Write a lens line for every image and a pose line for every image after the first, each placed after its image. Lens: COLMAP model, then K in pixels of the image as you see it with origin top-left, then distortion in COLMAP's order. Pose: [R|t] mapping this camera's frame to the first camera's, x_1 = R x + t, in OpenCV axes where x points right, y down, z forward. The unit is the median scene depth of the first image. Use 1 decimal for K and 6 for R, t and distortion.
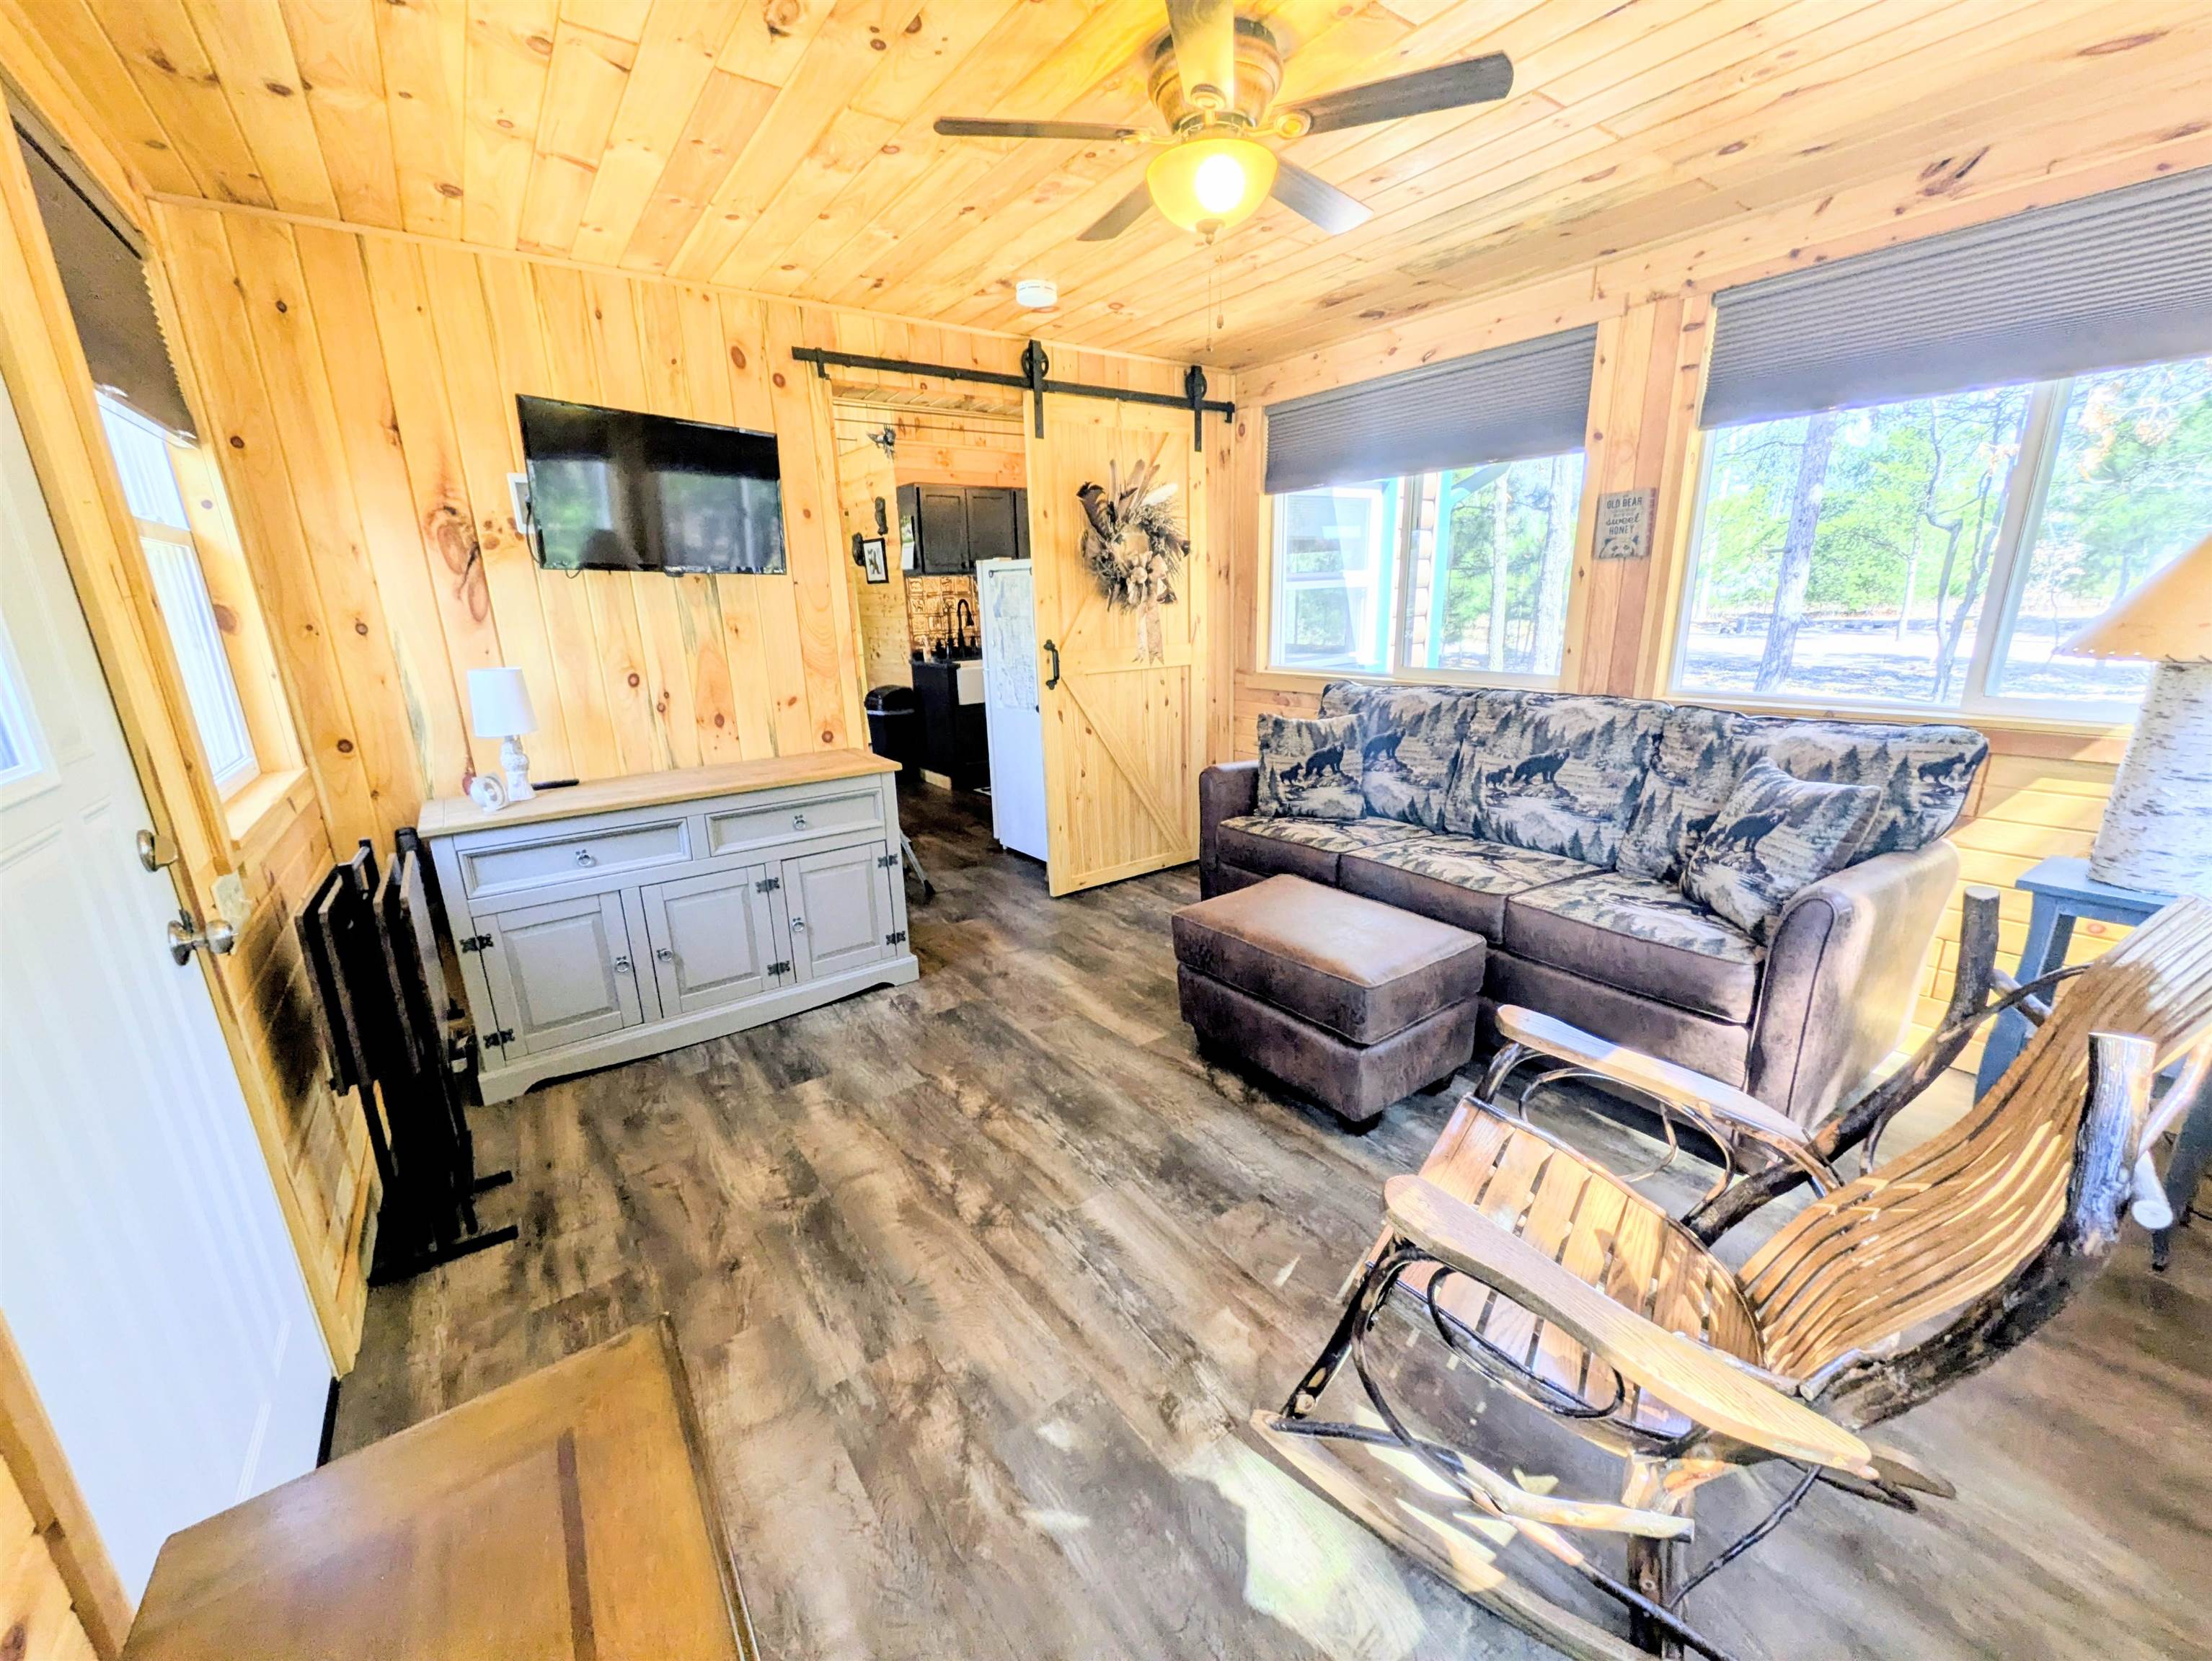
lens RADIAL K [[868.8, 0, 1106.0], [0, 868.8, 830.5], [0, 0, 1]] dist [0.002247, -0.000841]
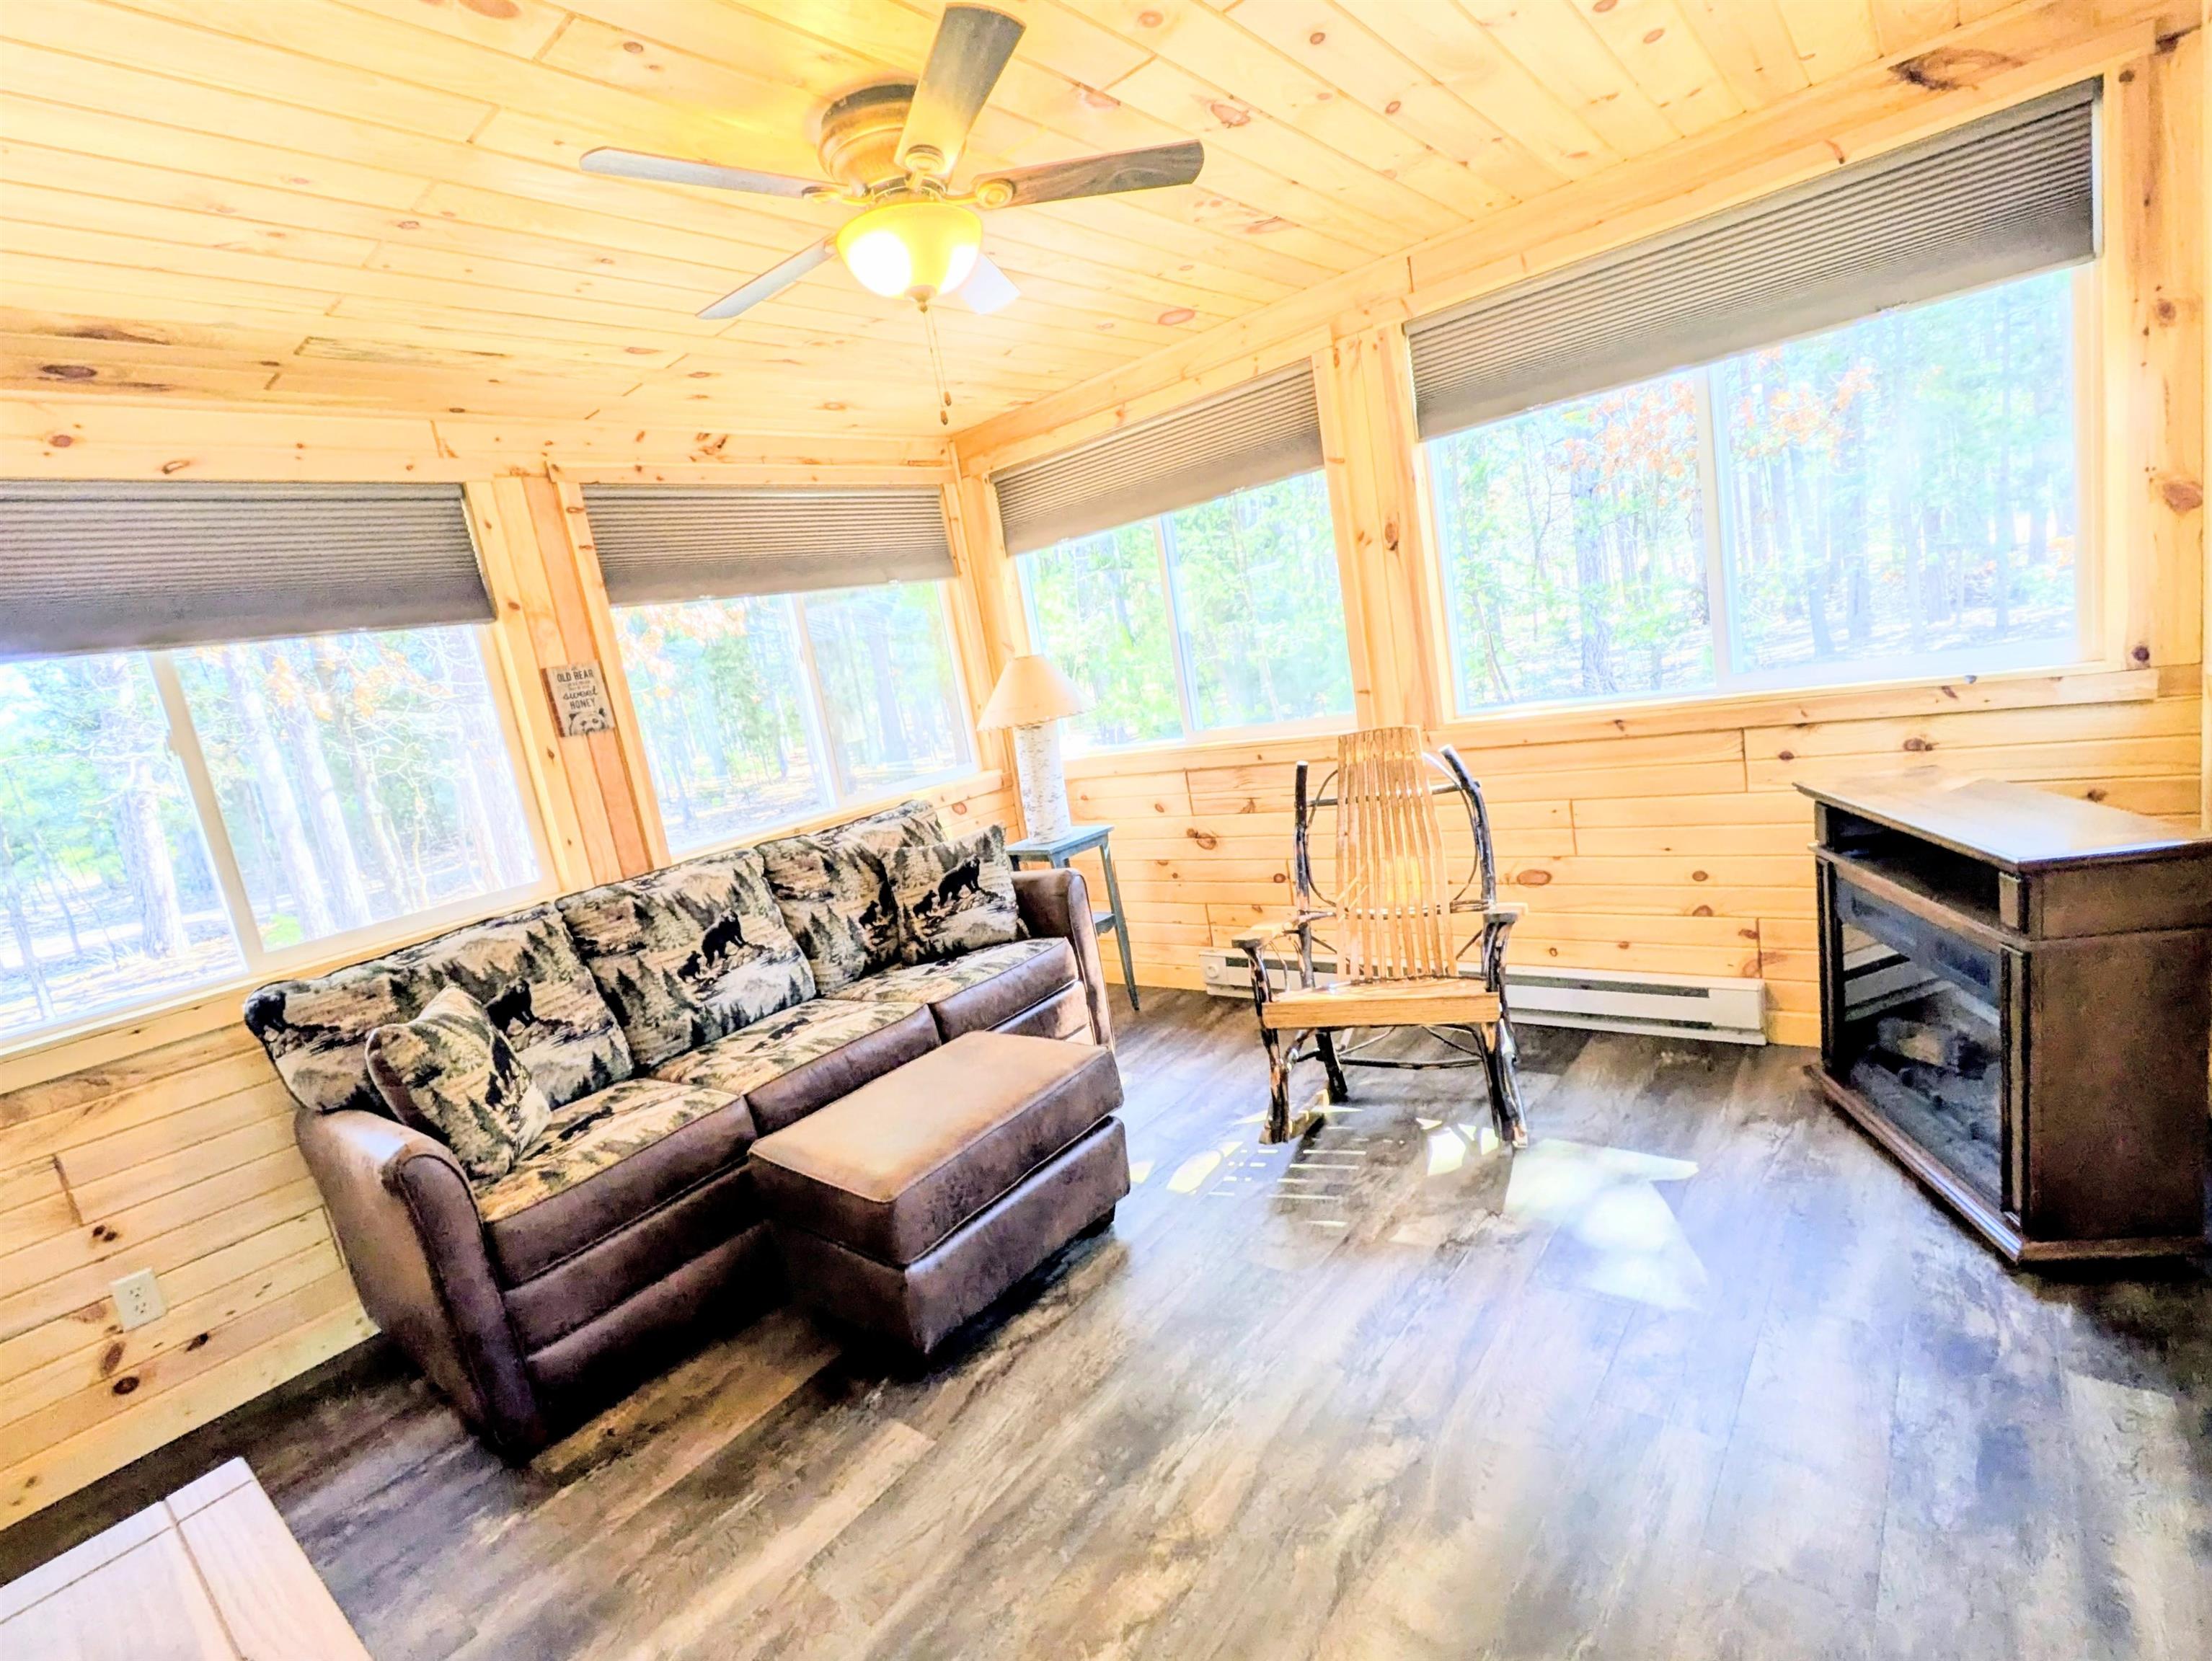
lens RADIAL K [[1051.3, 0, 1089.6], [0, 1051.3, 837.0], [0, 0, 1]] dist [0.001554, -0.001401]
pose [[-0.234971, -0.094855, 0.967363, -0.643611], [0.426164, 0.884418, 0.190236, -0.213304], [-0.873598, 0.456955, -0.167388, 0.816554]]
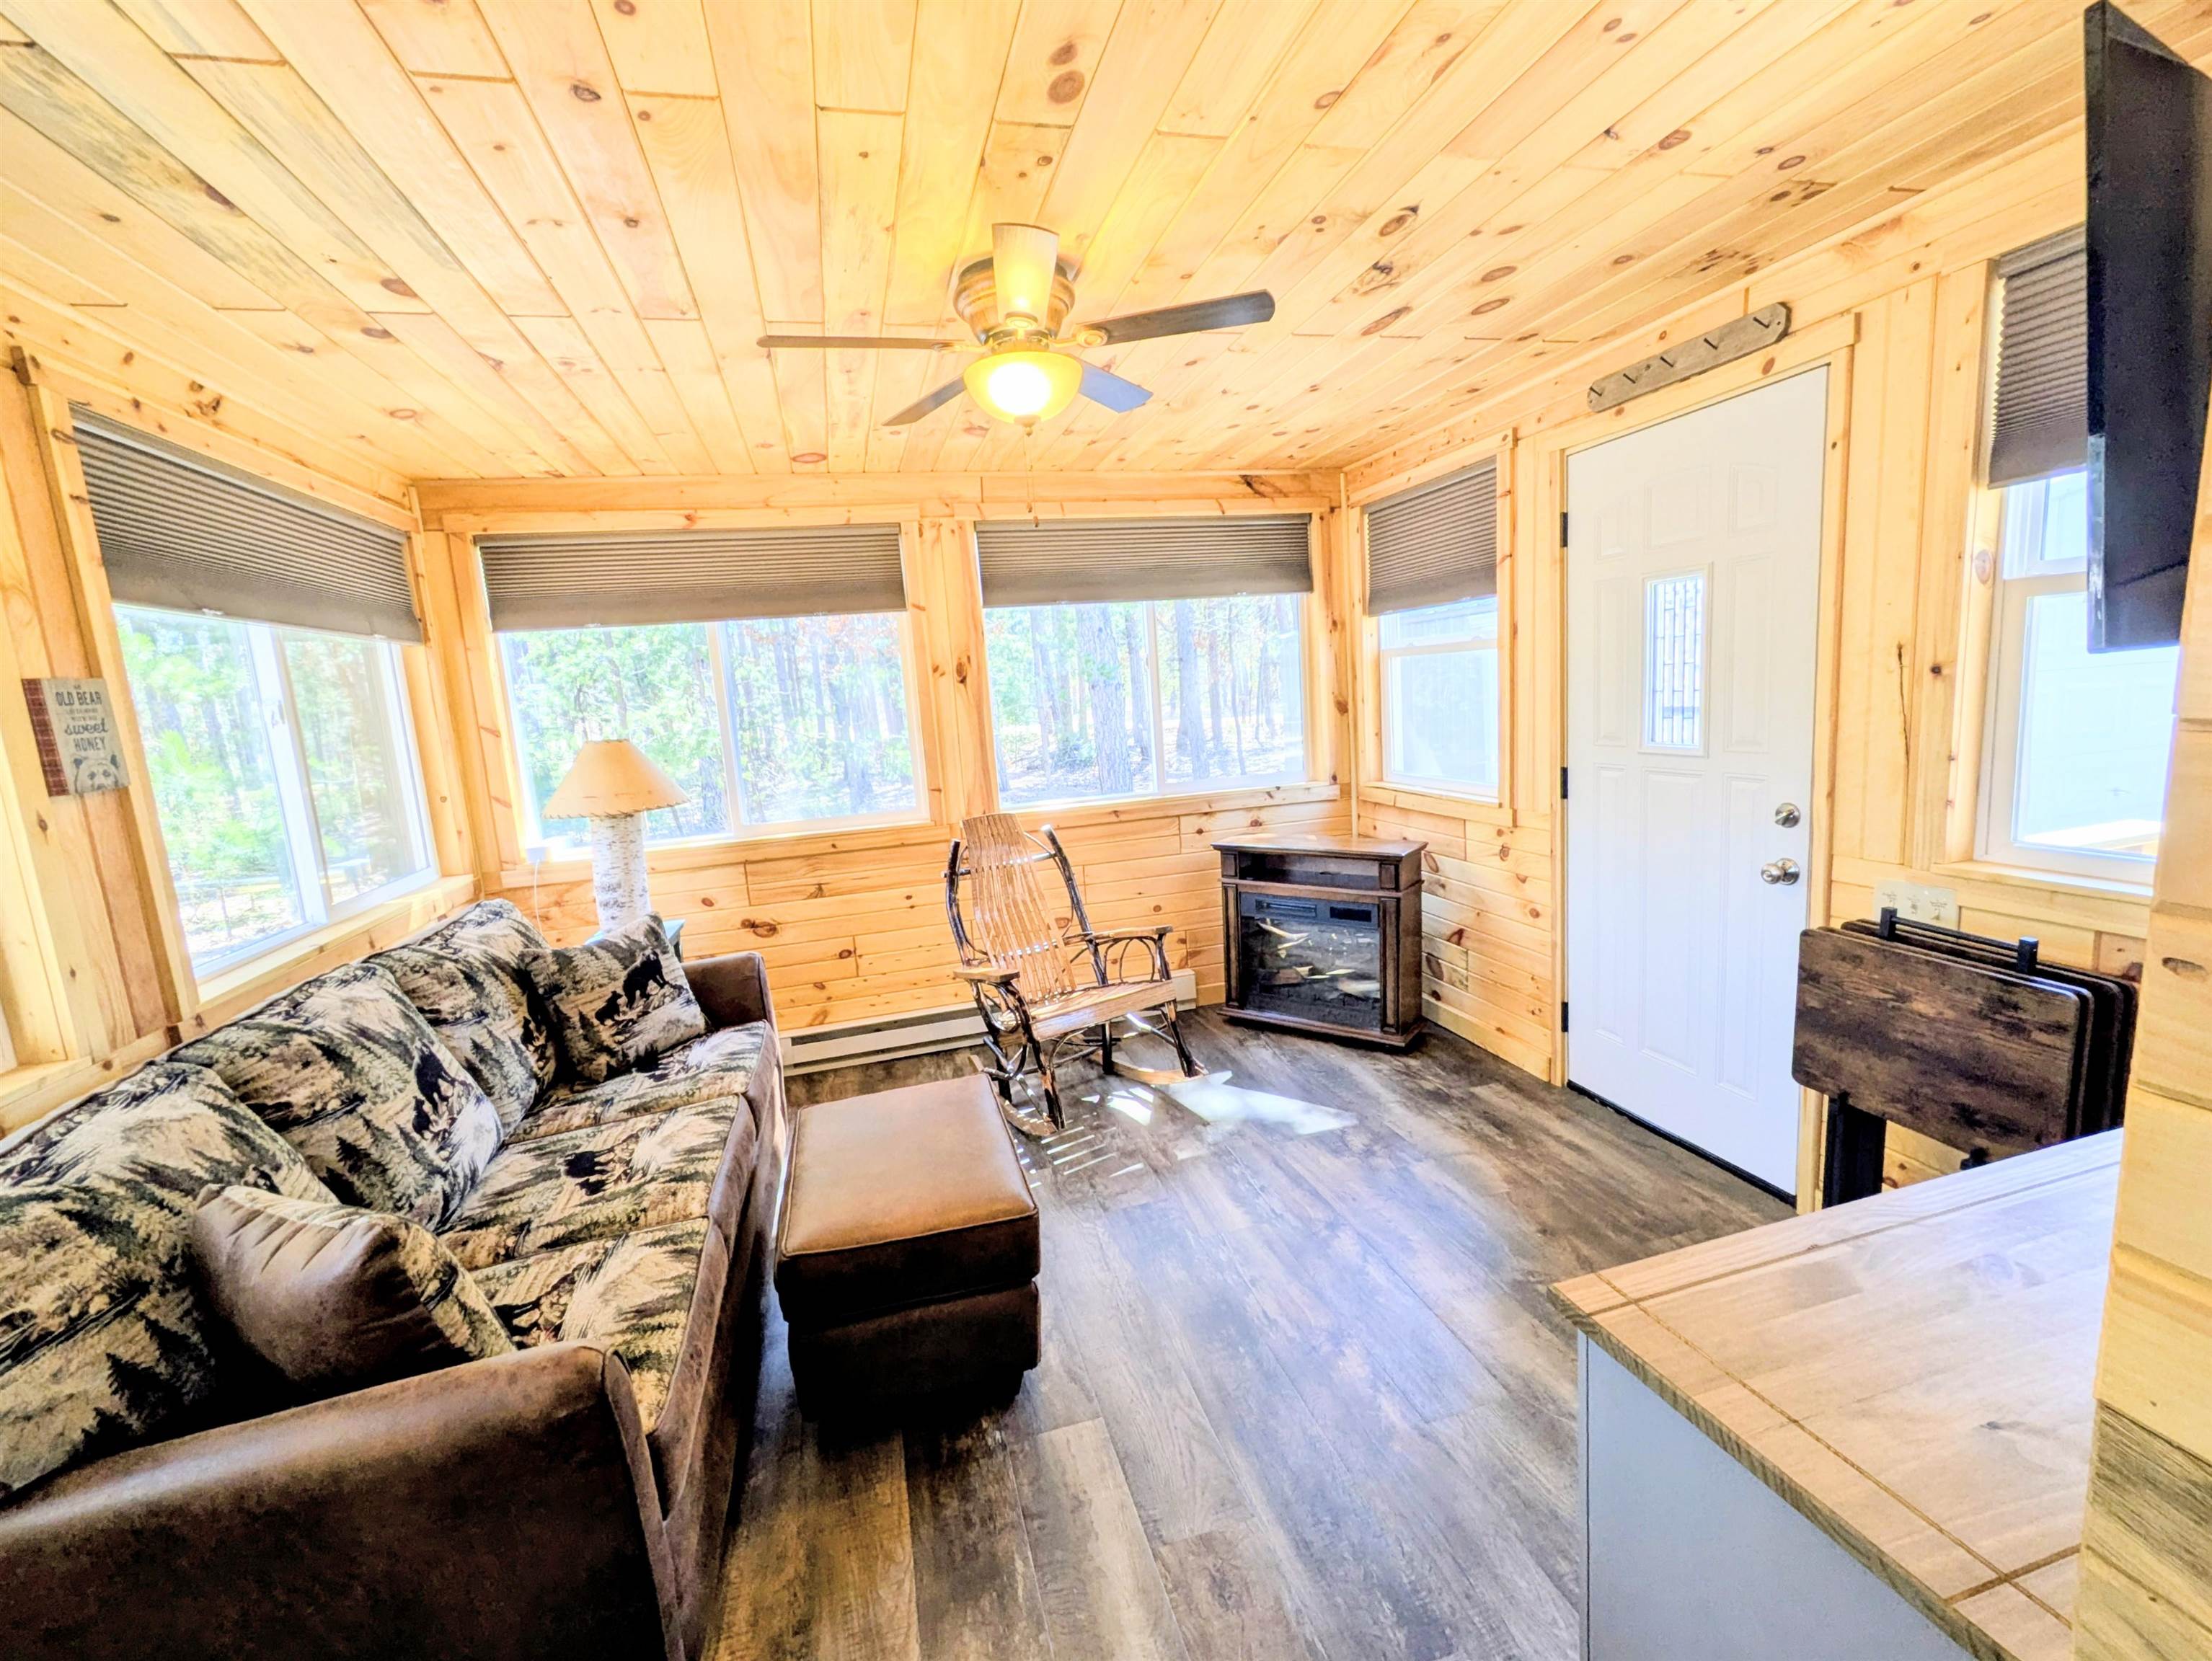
lens RADIAL K [[951.4, 0, 1106.0], [0, 951.4, 830.5], [0, 0, 1]] dist [0.003086, -0.003088]
pose [[-0.931641, 0.043614, 0.360754, -0.241596], [0.188162, 0.907213, 0.376245, -0.419221], [-0.310871, 0.418405, -0.853403, 1.397848]]
